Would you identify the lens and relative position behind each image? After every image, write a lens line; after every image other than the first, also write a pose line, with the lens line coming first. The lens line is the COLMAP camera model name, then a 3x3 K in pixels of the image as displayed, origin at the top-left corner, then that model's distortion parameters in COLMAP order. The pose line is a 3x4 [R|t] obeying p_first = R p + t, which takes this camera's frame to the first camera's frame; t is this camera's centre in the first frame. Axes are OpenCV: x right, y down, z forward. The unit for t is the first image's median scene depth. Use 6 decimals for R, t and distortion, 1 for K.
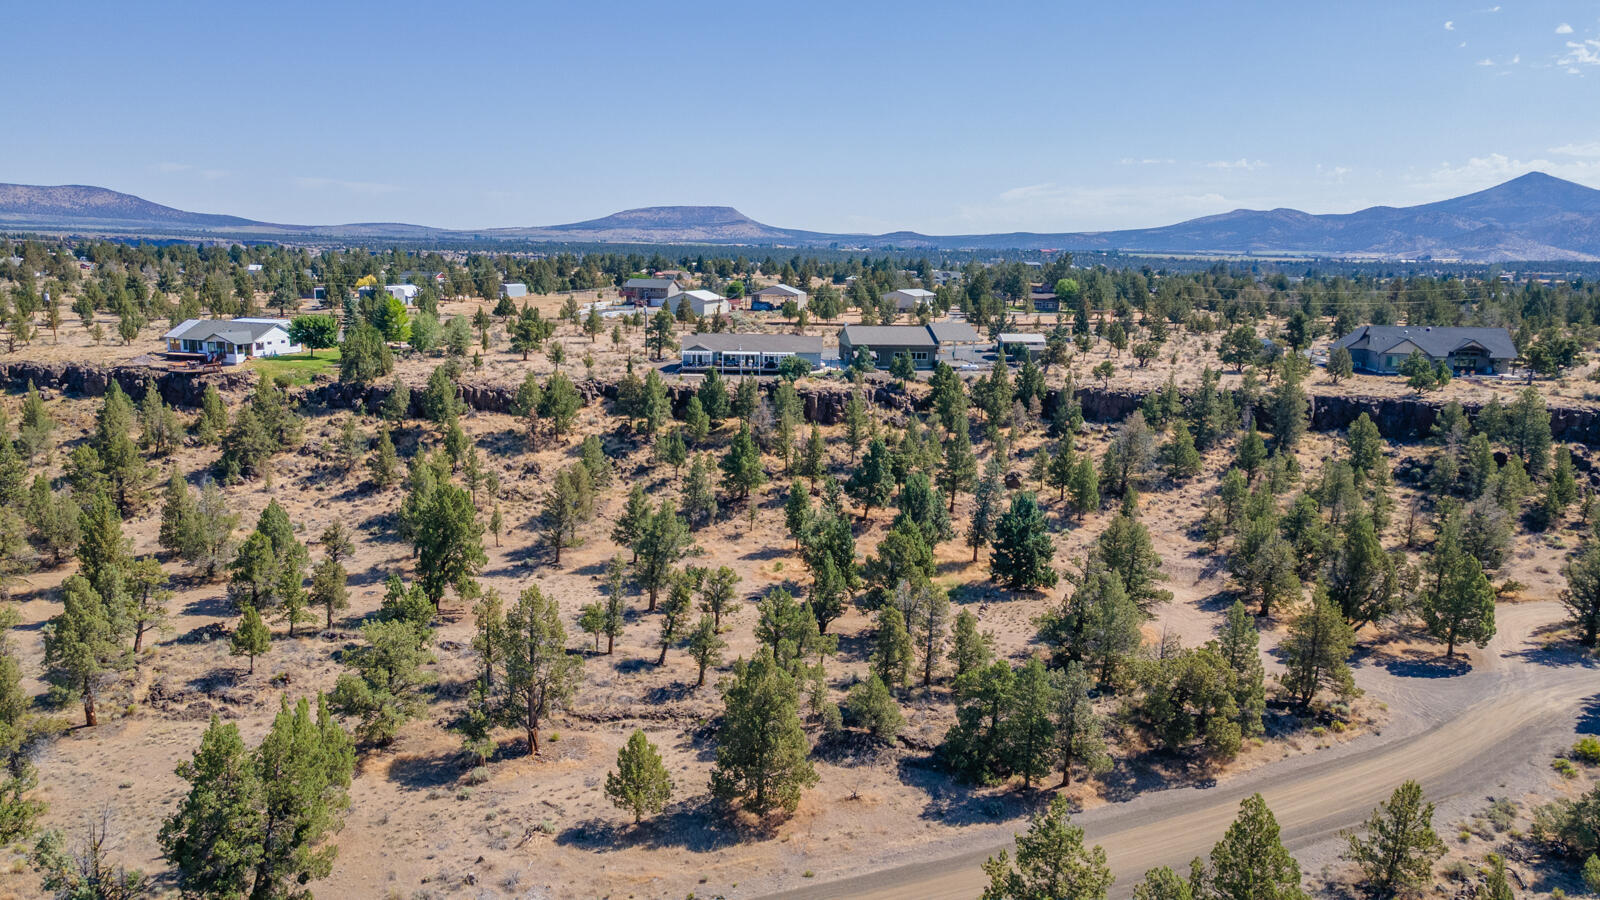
lens RADIAL K [[1169.1, 0, 799.5], [0, 1169.1, 461.9], [0, 0, 1]] dist [0.005143, 0.069063]
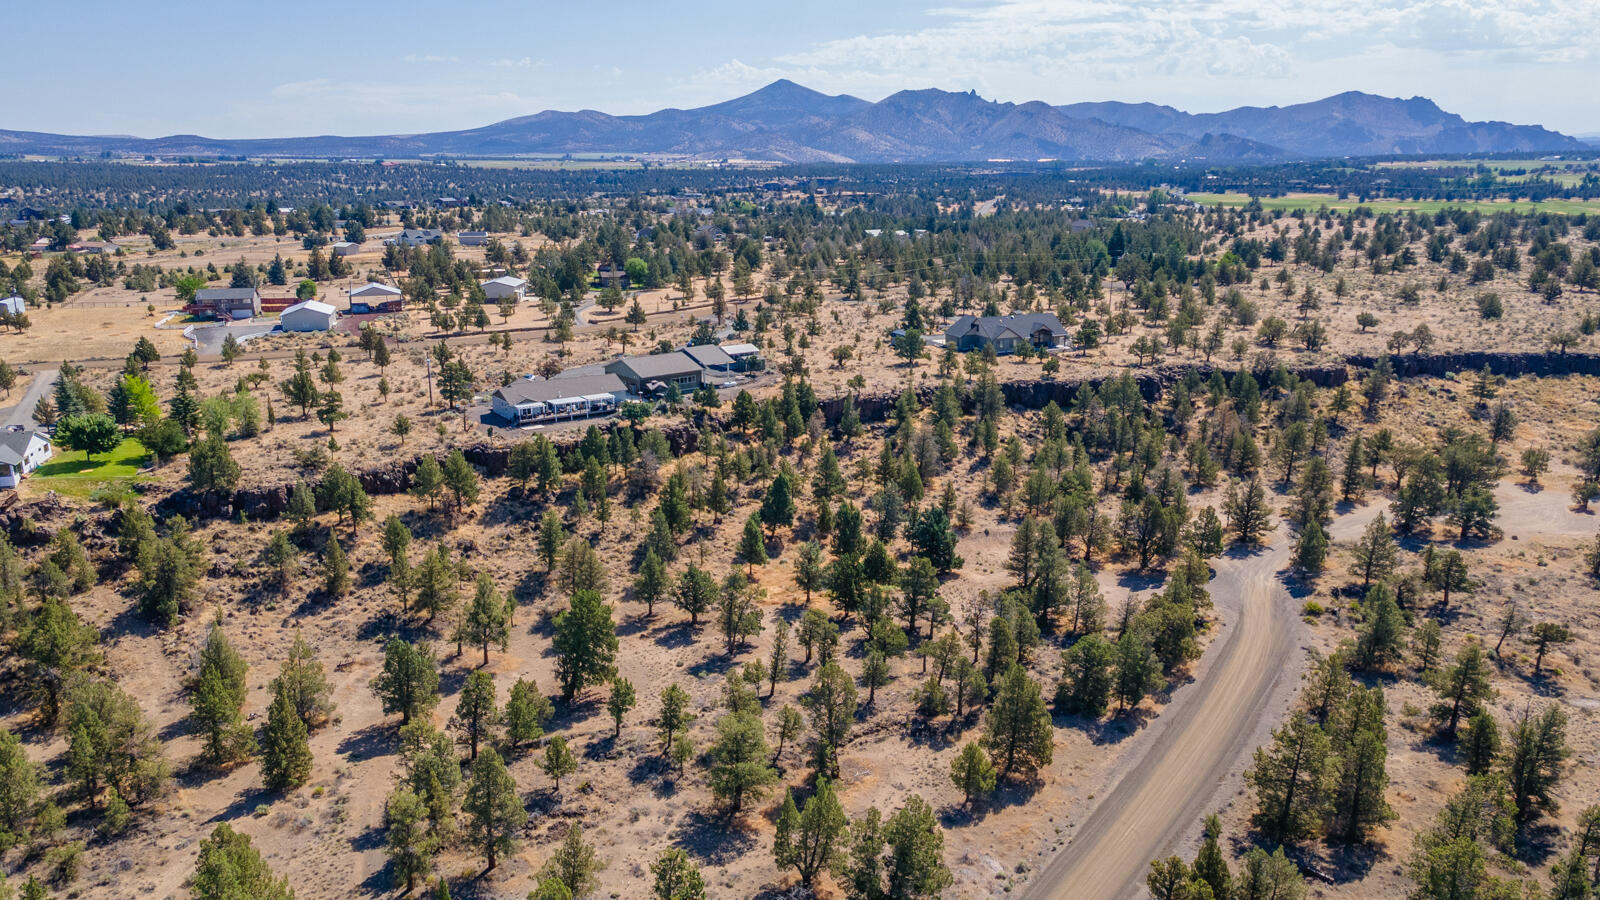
lens RADIAL K [[1169.1, 0, 799.5], [0, 1169.1, 461.9], [0, 0, 1]] dist [0.005143, 0.069063]
pose [[0.846372, -0.157648, 0.508725, -0.499117], [0.115587, 0.986792, 0.113493, -0.155494], [-0.519898, -0.037255, 0.853415, -0.075213]]
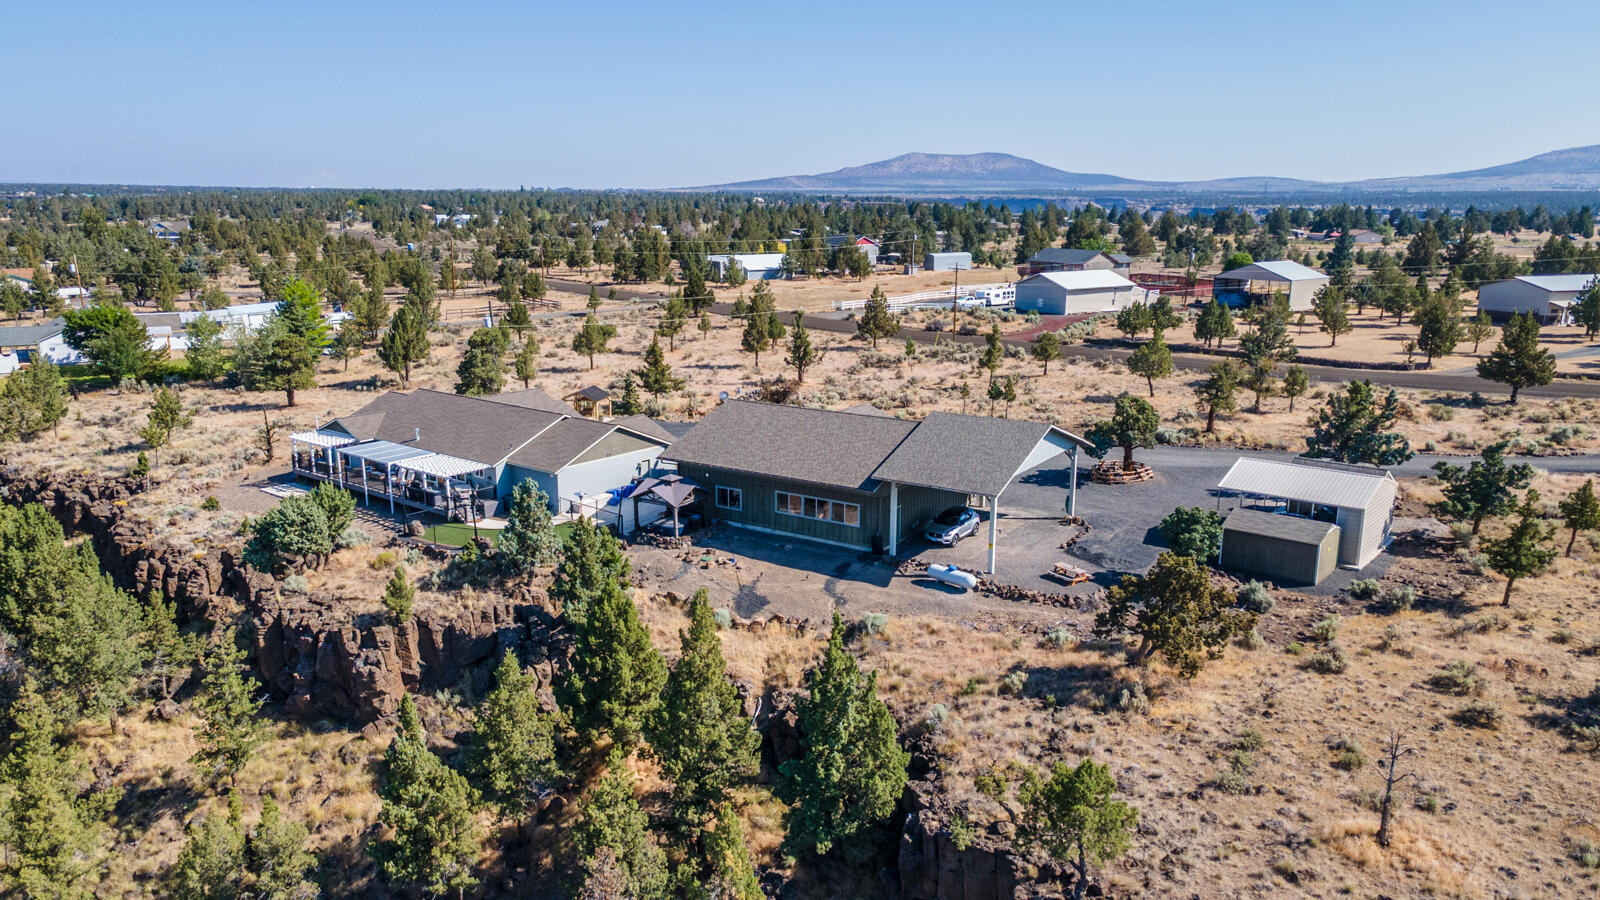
lens RADIAL K [[1169.1, 0, 799.5], [0, 1169.1, 461.9], [0, 0, 1]] dist [0.005143, 0.069063]
pose [[0.762793, 0.131510, -0.633129, 0.368407], [-0.108270, 0.991254, 0.075454, -0.156001], [0.637515, 0.010993, 0.770360, 0.886885]]
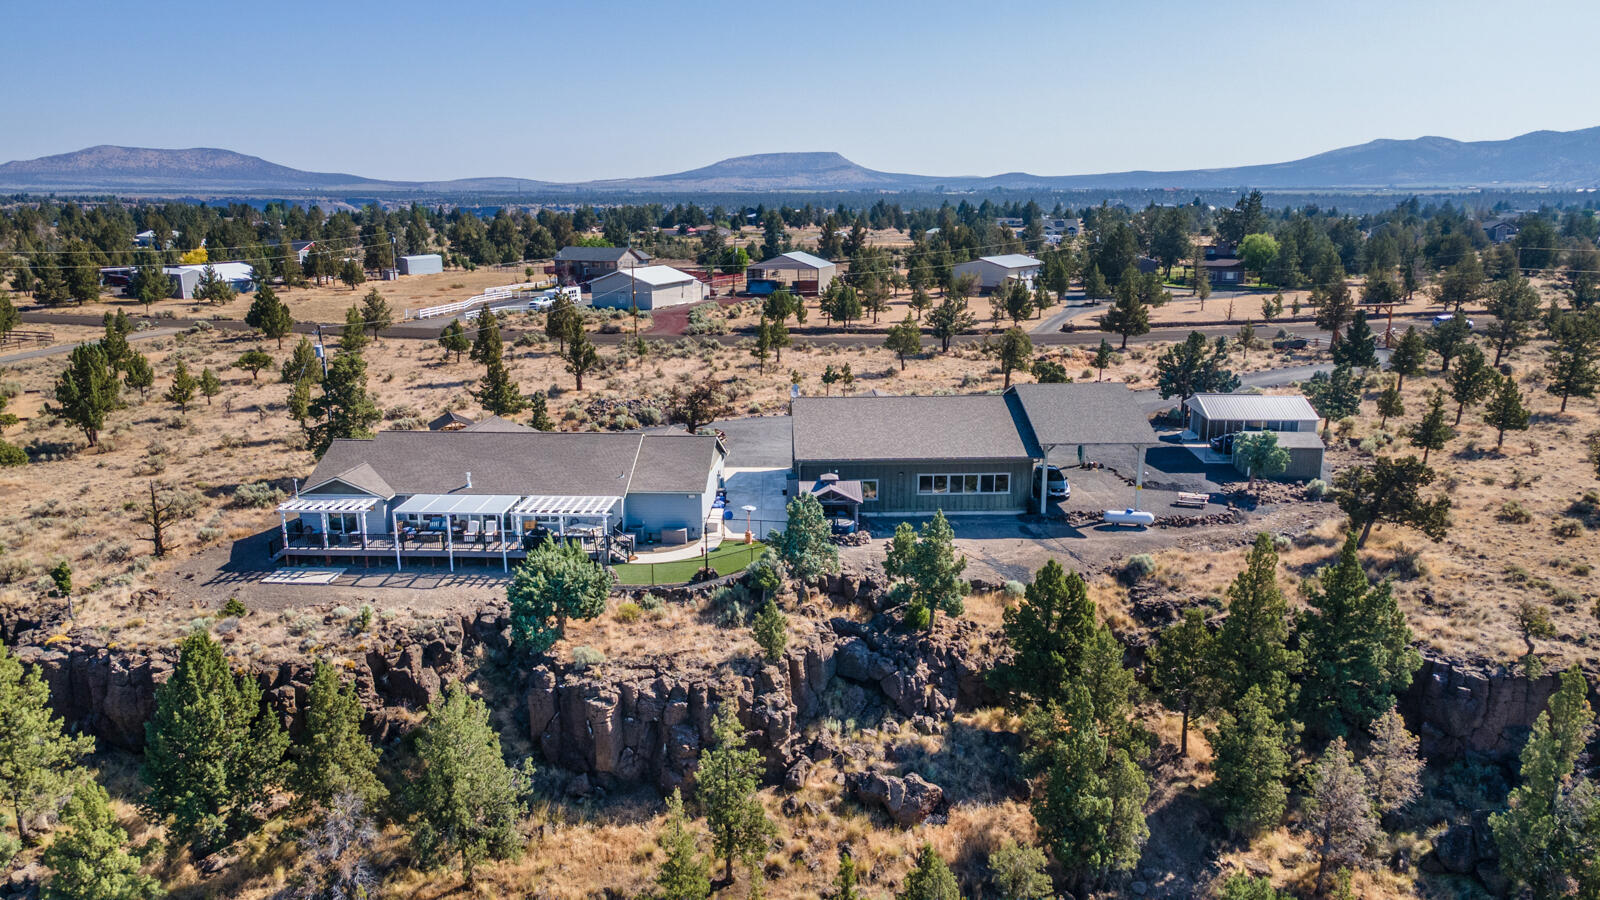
lens RADIAL K [[1169.1, 0, 799.5], [0, 1169.1, 461.9], [0, 0, 1]] dist [0.005143, 0.069063]
pose [[0.995766, -0.000459, -0.091927, 0.093710], [0.004474, 0.999045, 0.043472, -0.137191], [0.091820, -0.043700, 0.994816, 0.762029]]
